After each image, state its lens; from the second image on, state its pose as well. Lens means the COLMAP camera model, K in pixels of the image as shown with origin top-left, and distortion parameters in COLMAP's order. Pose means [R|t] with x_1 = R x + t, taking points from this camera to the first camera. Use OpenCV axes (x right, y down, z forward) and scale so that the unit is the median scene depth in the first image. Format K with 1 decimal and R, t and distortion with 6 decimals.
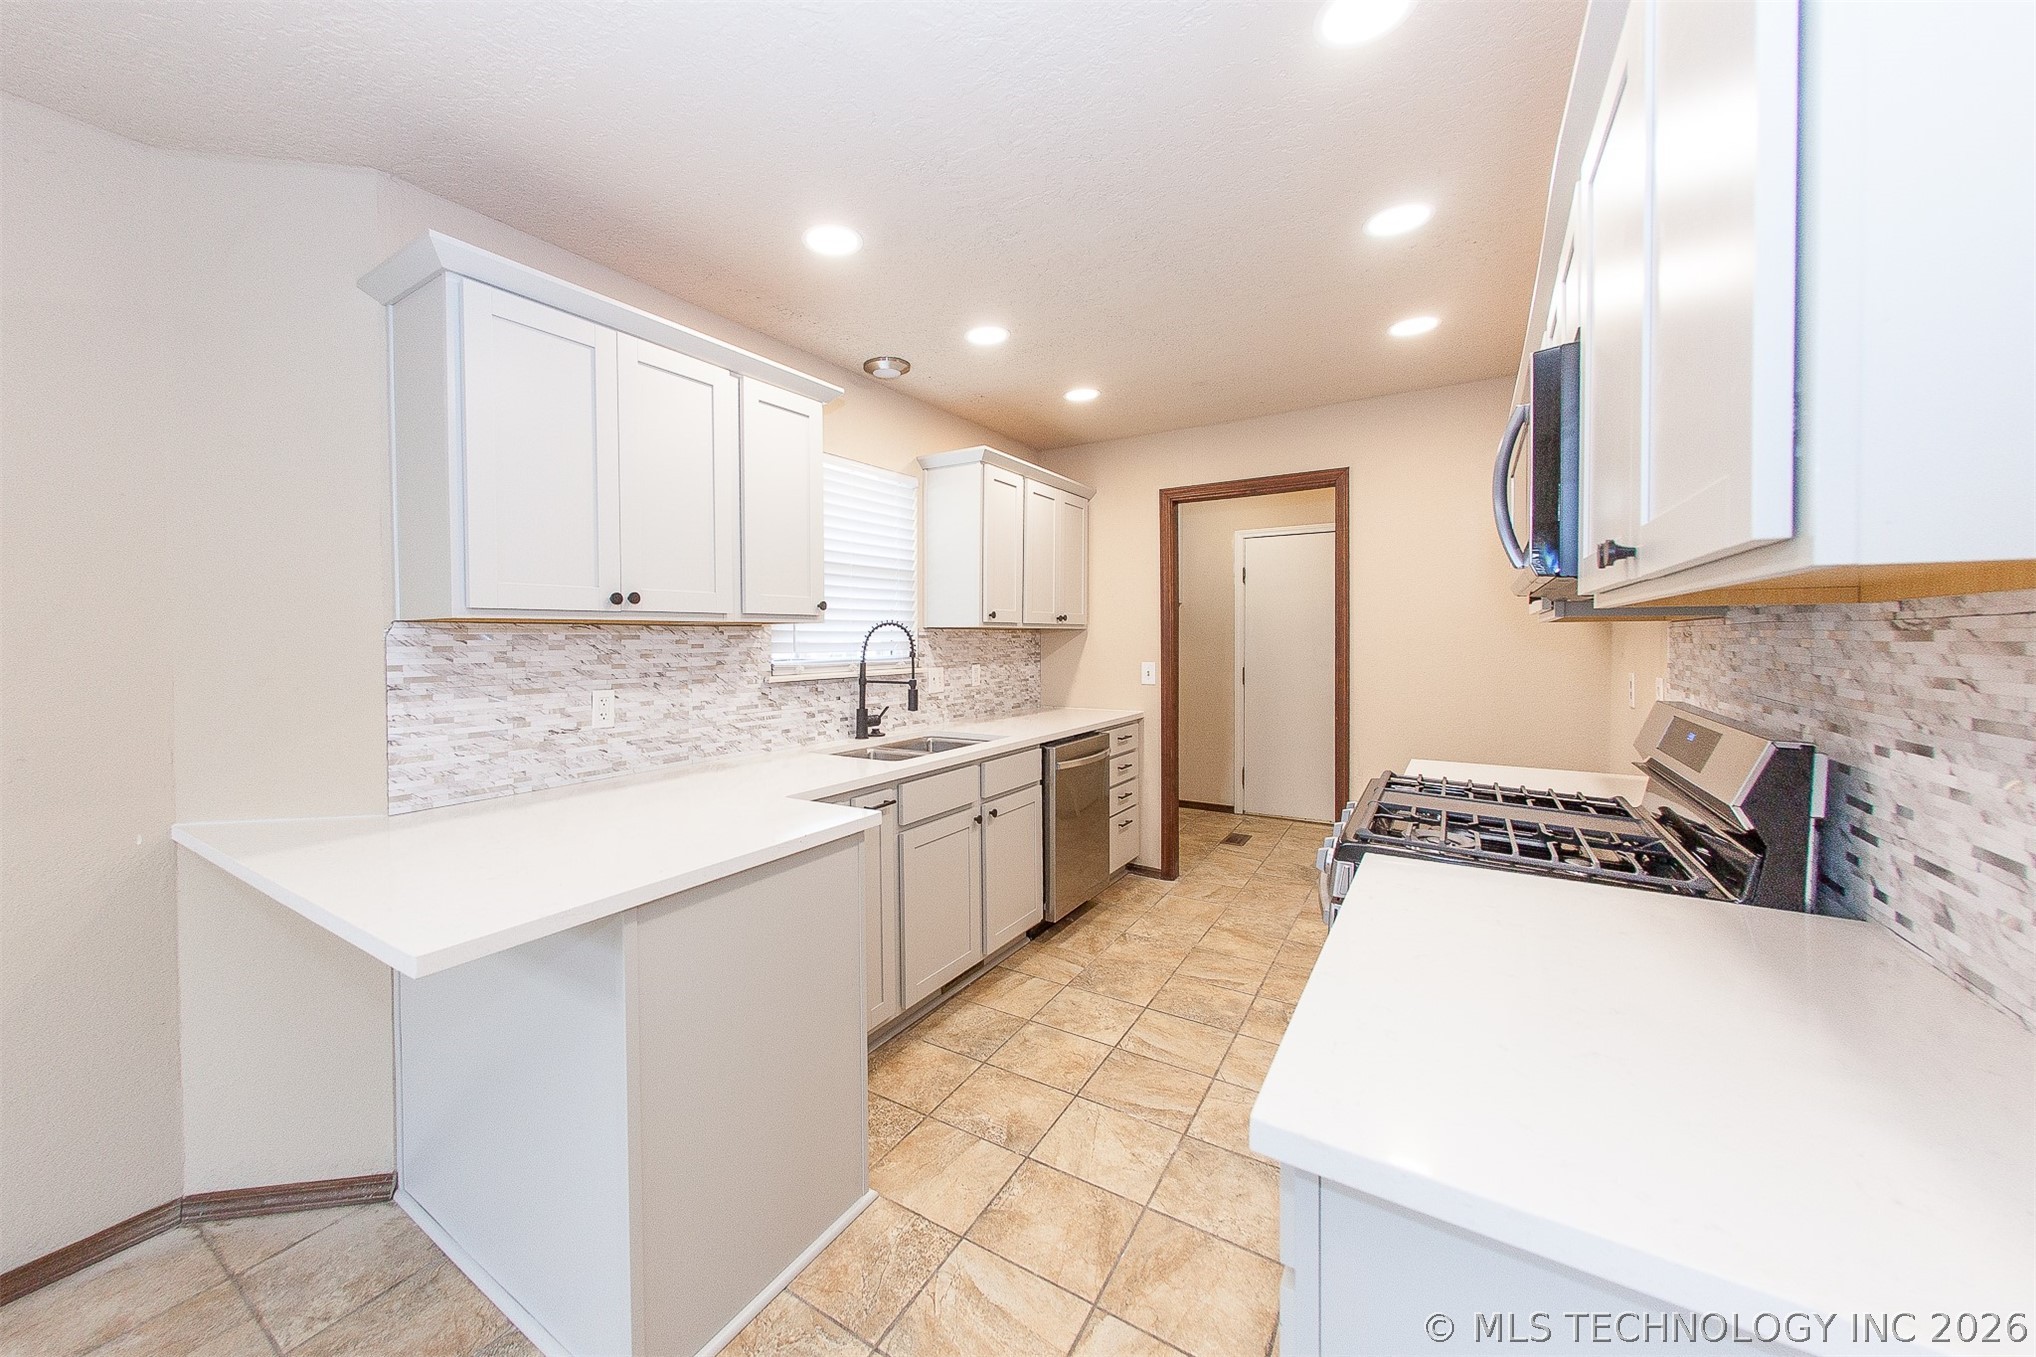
lens RADIAL K [[750.7, 0, 946.7], [0, 750.7, 653.5], [0, 0, 1]] dist [0.000276, -0.000202]
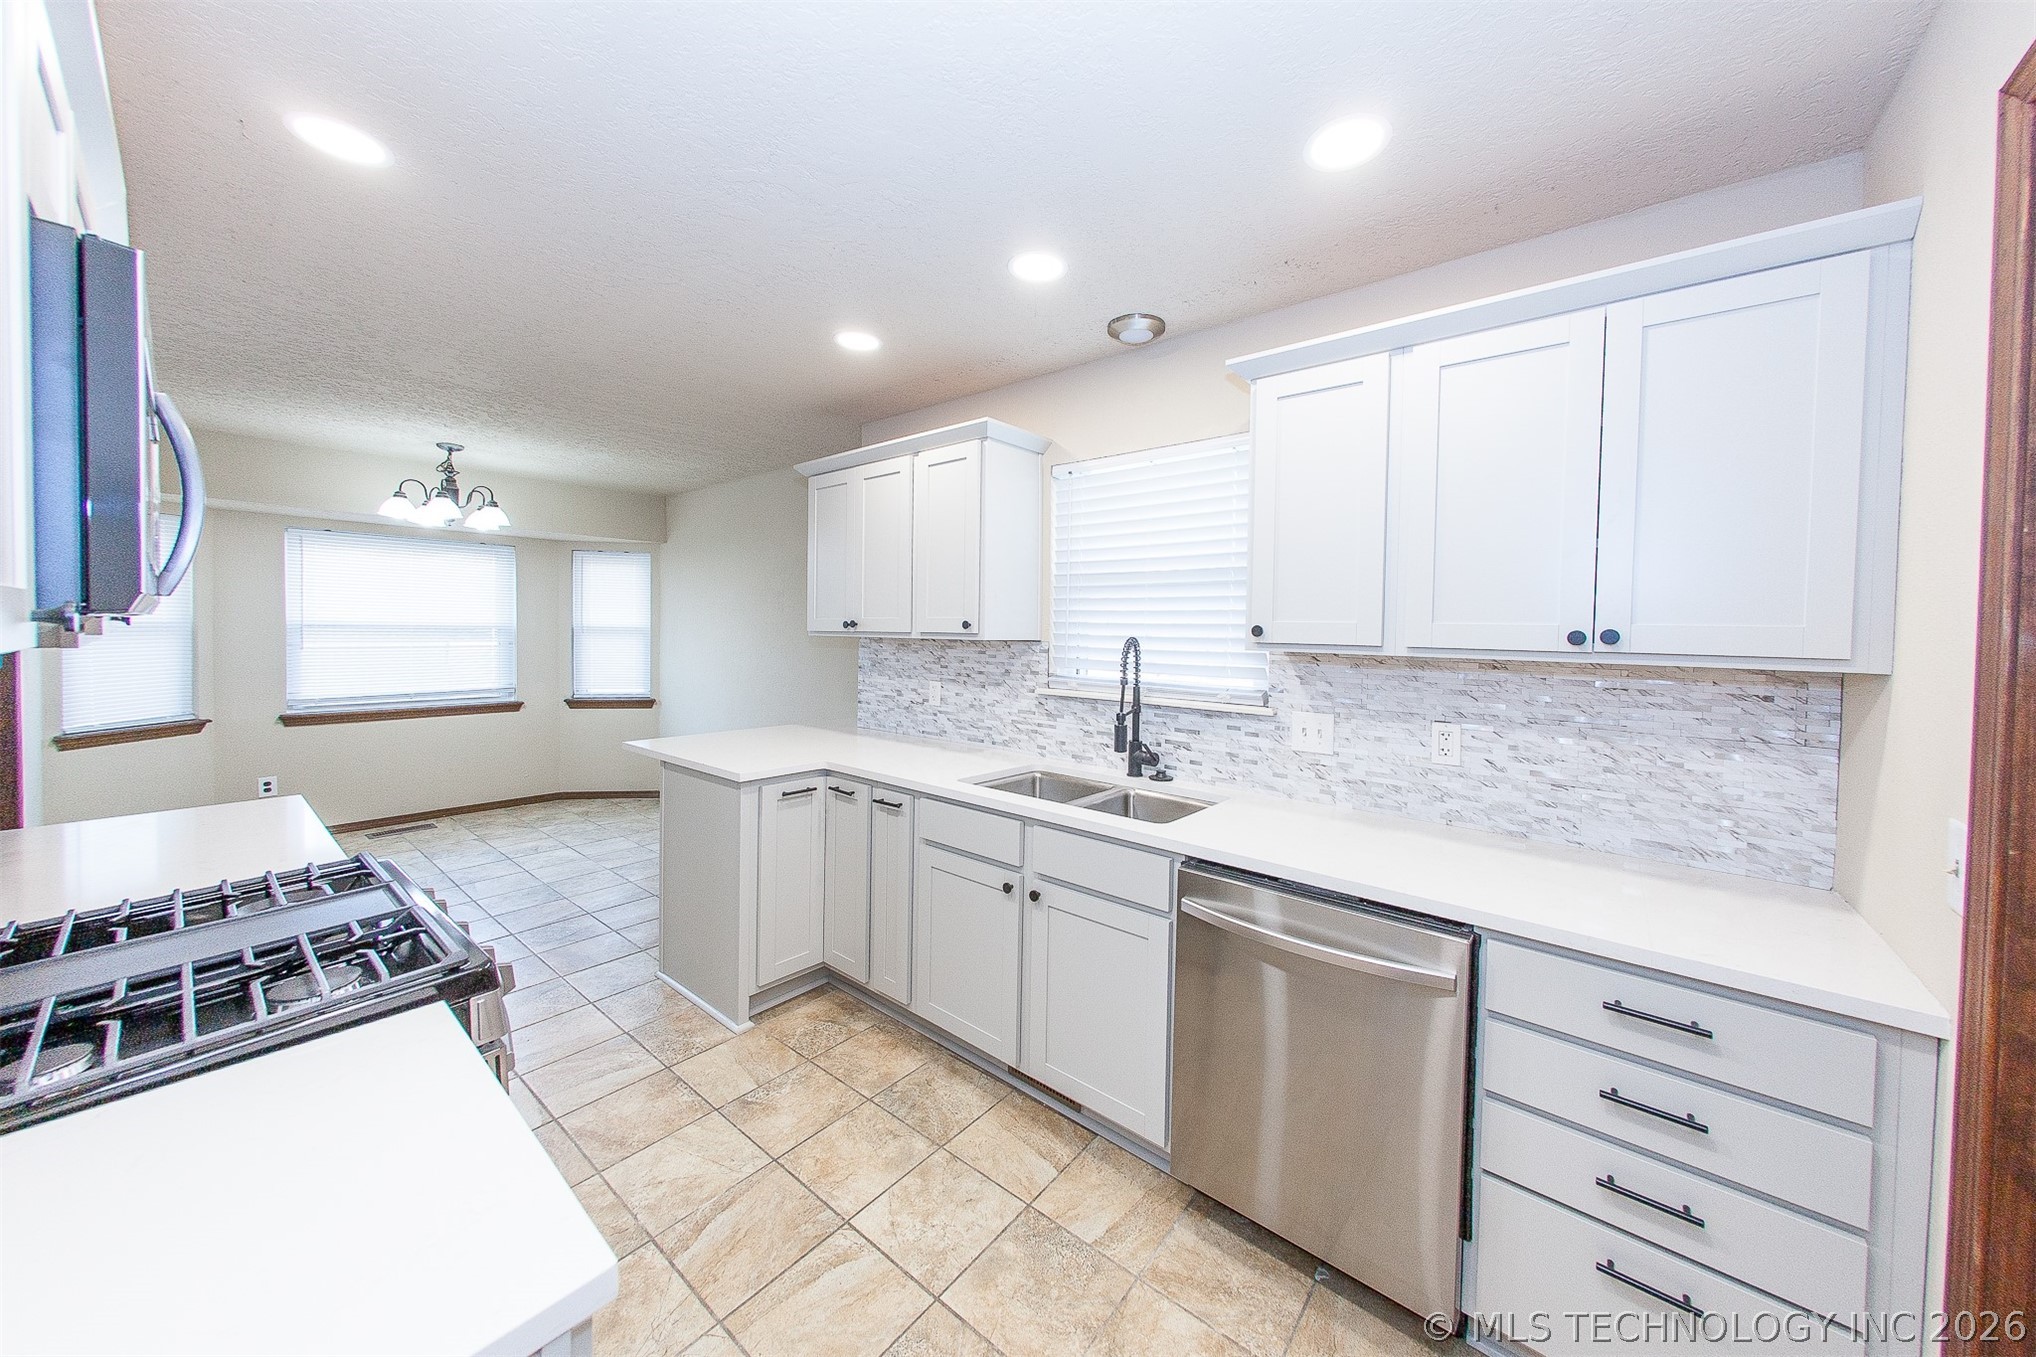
lens RADIAL K [[710.3, 0, 1041.7], [0, 710.3, 645.1], [0, 0, 1]] dist [0.010737, 0.000023]
pose [[-0.082494, 0.028523, -0.996183, 0.878878], [-0.036435, 0.998836, 0.031616, -0.071271], [0.995925, 0.038904, -0.081359, 1.204861]]
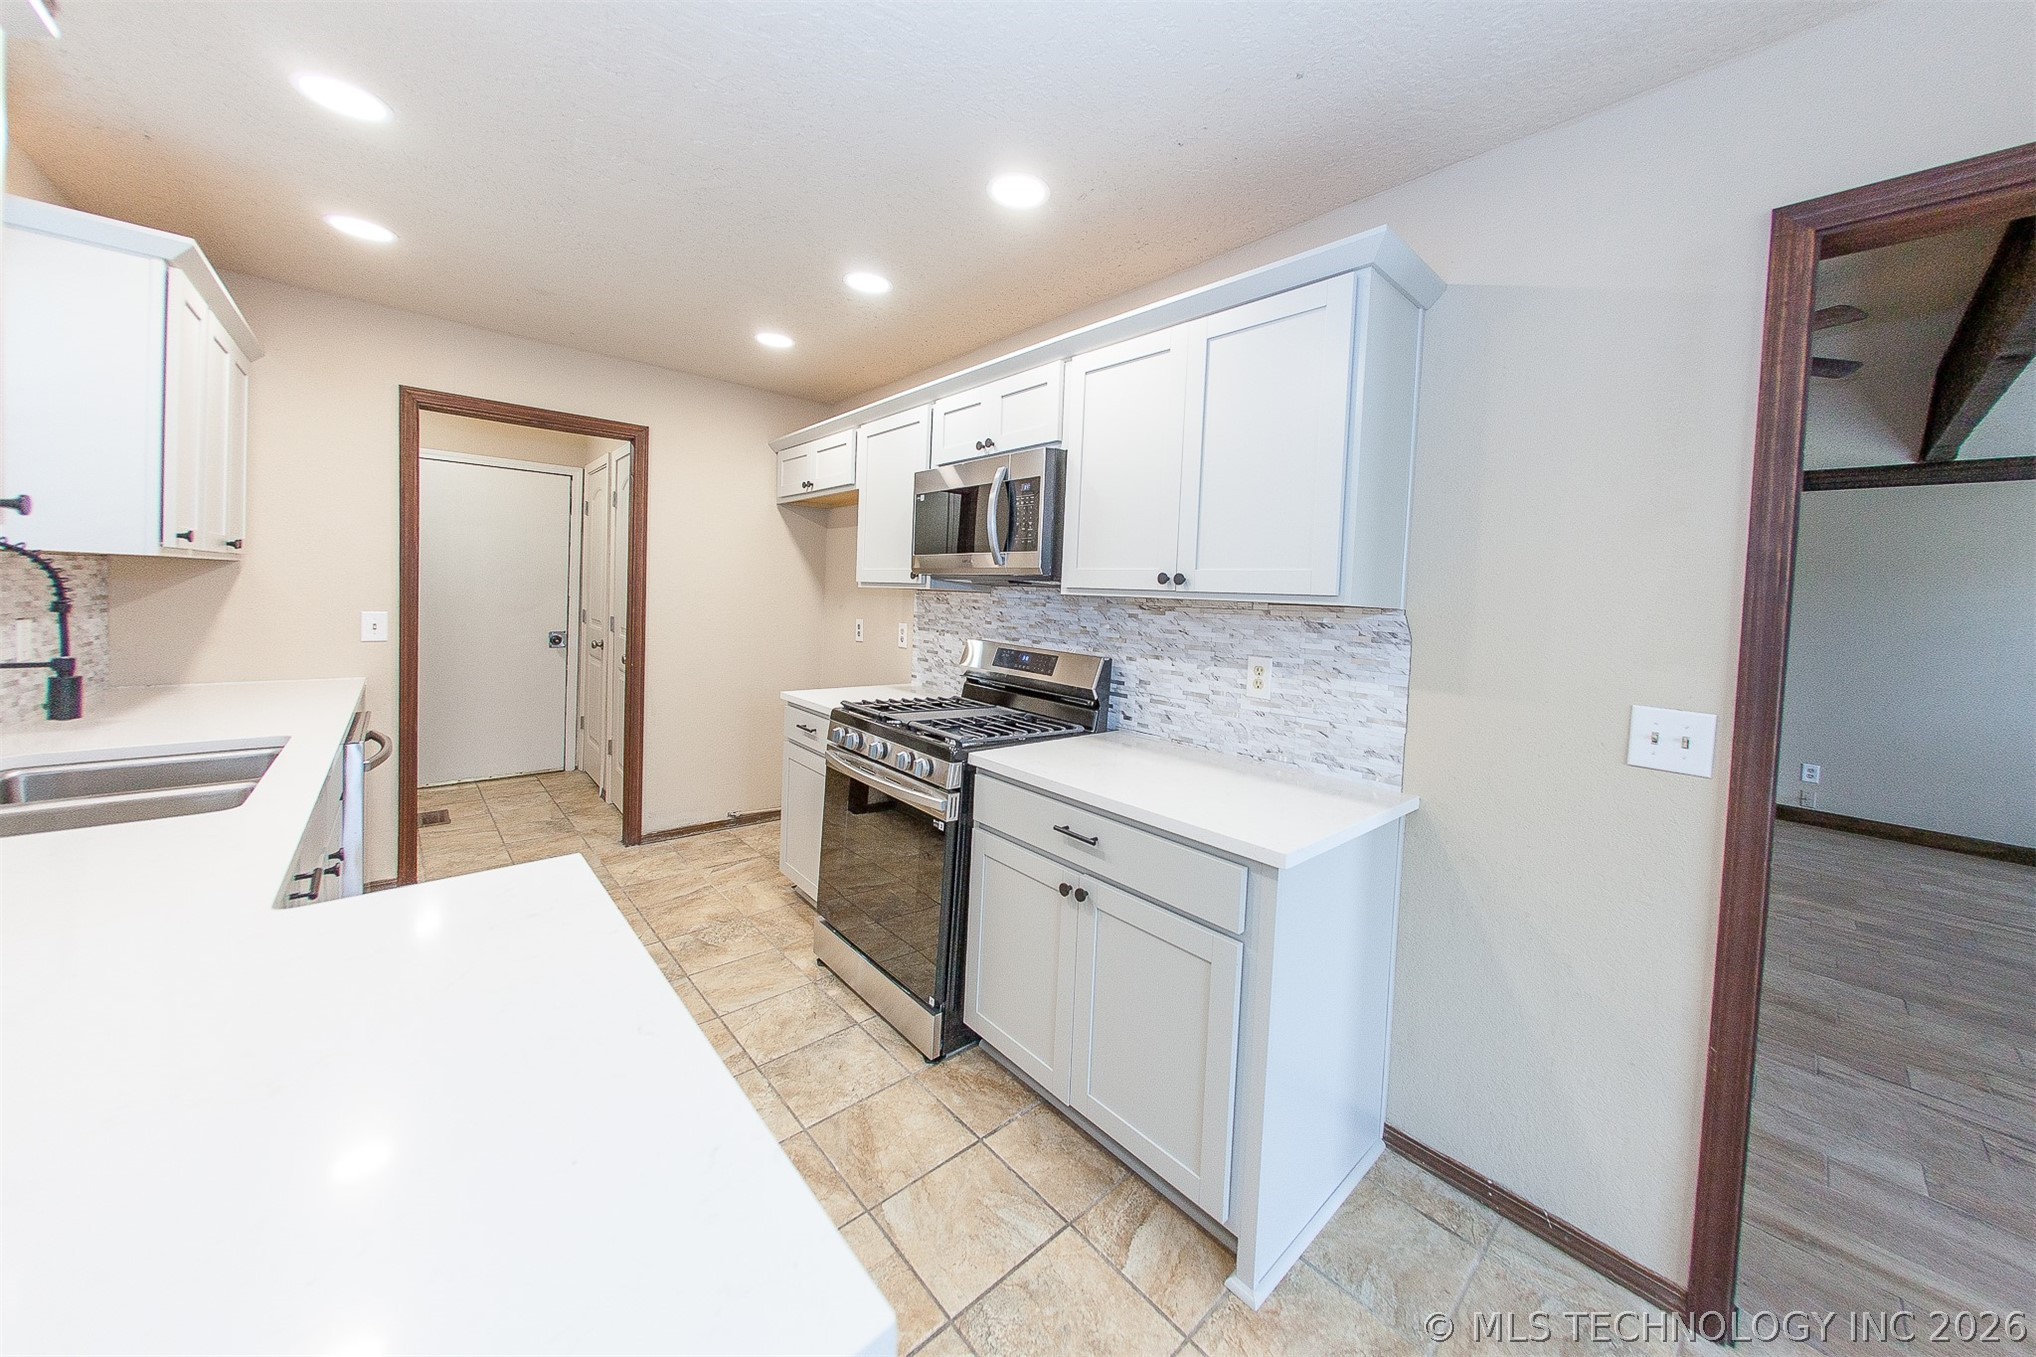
lens RADIAL K [[694.4, 0, 1049.6], [0, 694.4, 619.0], [0, 0, 1]] dist [0.002274, 0.000103]
pose [[0.220041, -0.018237, 0.975320, -0.437276], [-0.022255, 0.999471, 0.023710, -0.020905], [-0.975237, -0.026923, 0.219519, 0.321779]]
